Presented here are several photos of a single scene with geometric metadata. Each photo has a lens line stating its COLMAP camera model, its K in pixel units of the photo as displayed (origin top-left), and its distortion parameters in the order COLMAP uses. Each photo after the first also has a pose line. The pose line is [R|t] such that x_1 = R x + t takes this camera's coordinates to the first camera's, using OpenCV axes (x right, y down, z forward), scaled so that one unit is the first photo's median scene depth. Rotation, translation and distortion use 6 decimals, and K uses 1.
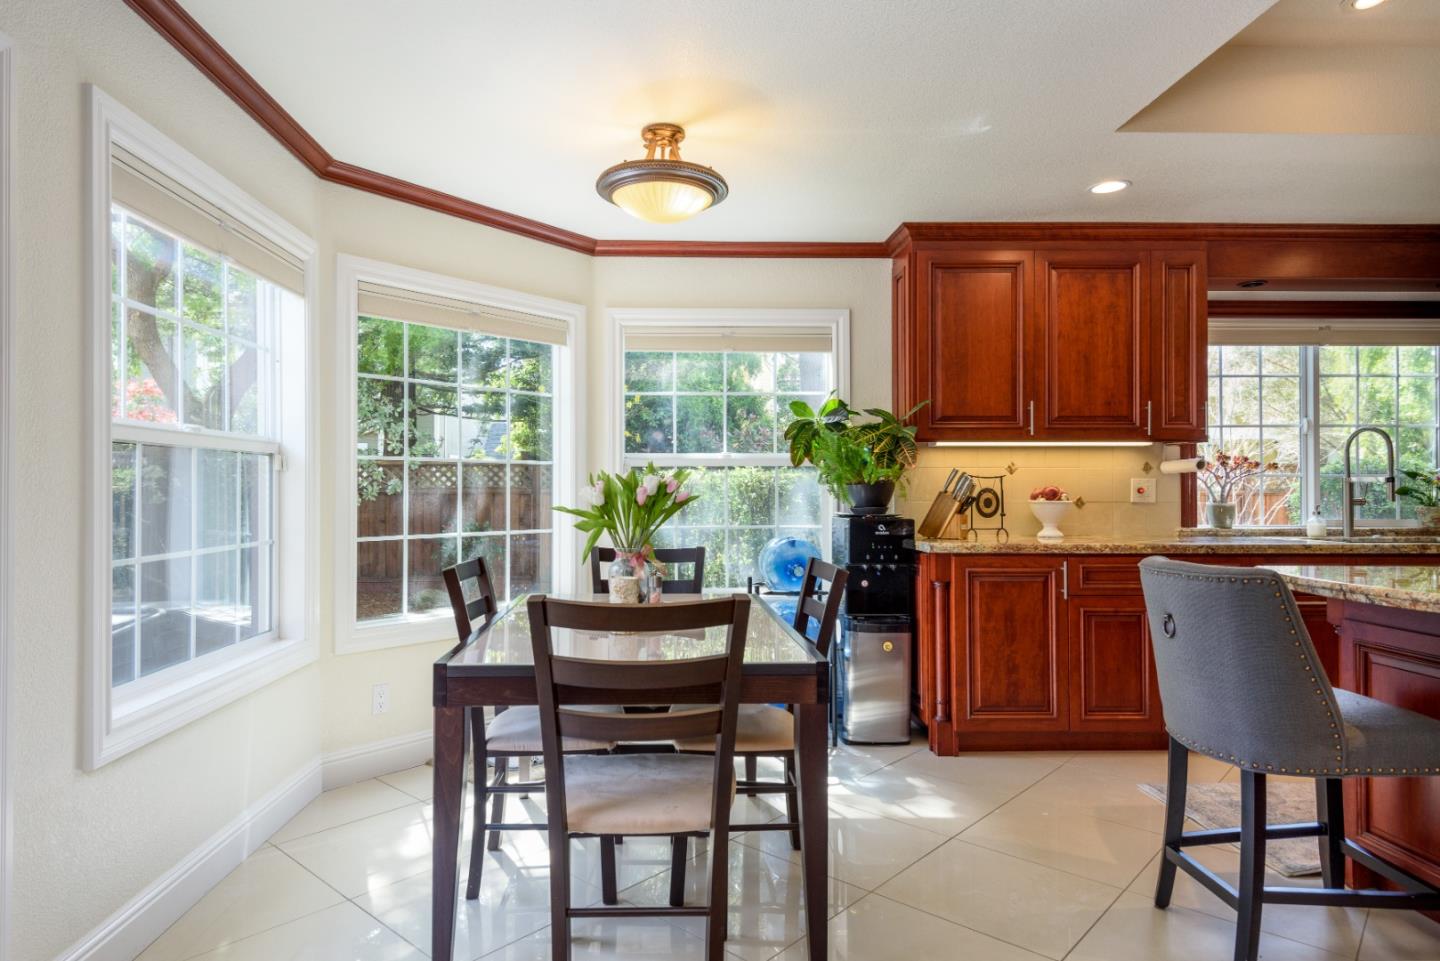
lens RADIAL K [[833.2, 0, 707.8], [0, 833.2, 486.2], [0, 0, 1]] dist [0.001787, -0.000352]
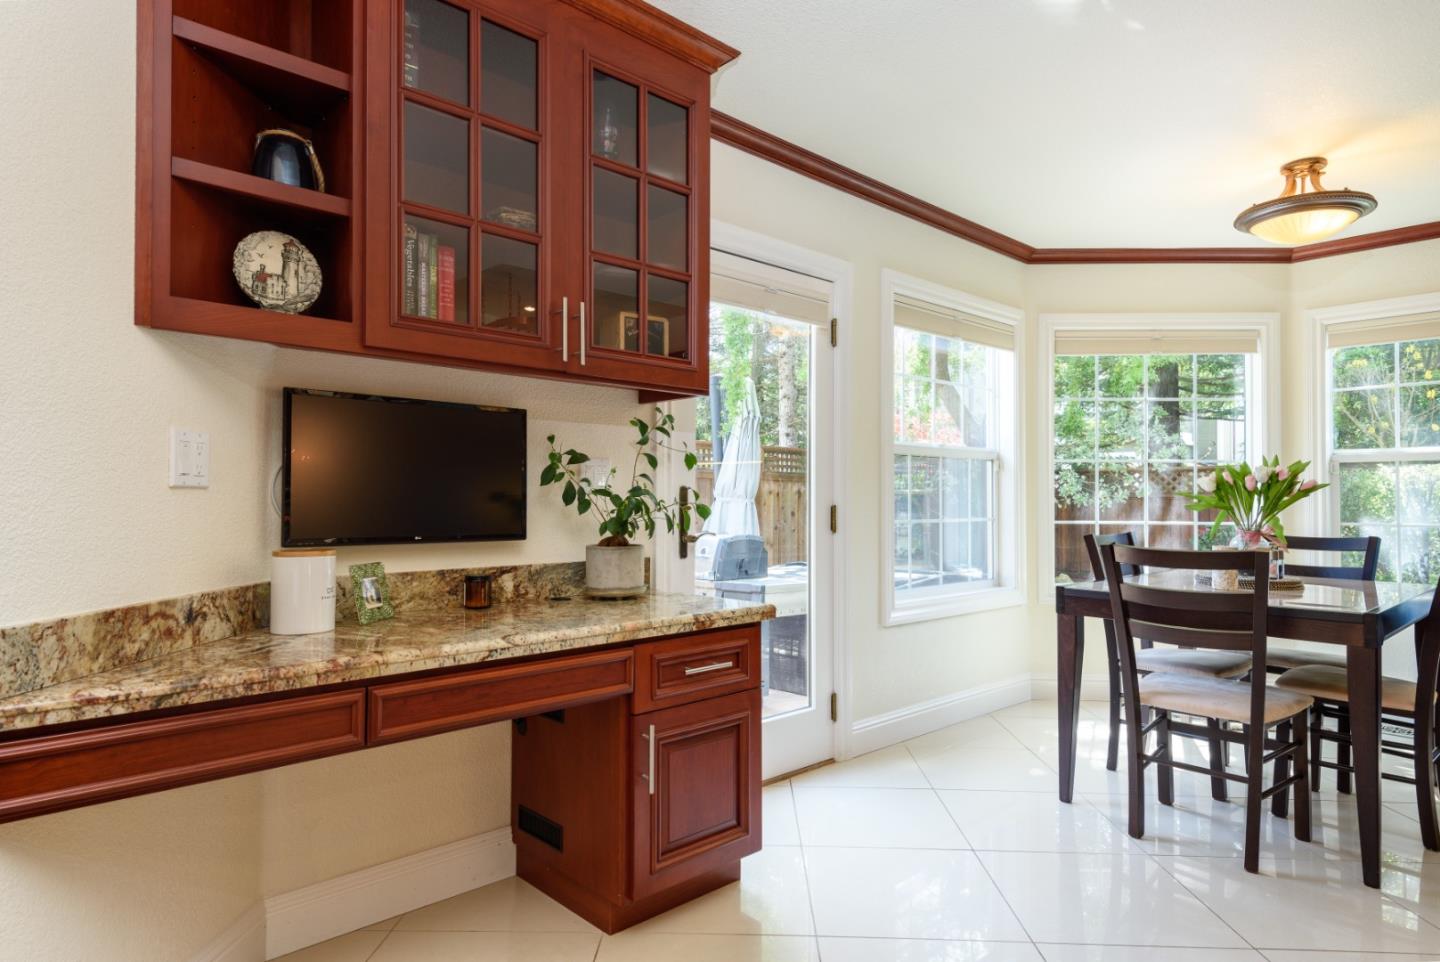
lens RADIAL K [[833.2, 0, 707.8], [0, 833.2, 486.7], [0, 0, 1]] dist [0.001787, -0.000352]
pose [[0.635230, -0.003927, -0.772313, 0.290438], [-0.003242, 0.999965, -0.007751, 0.021873], [0.772316, 0.007427, 0.635195, -0.323247]]
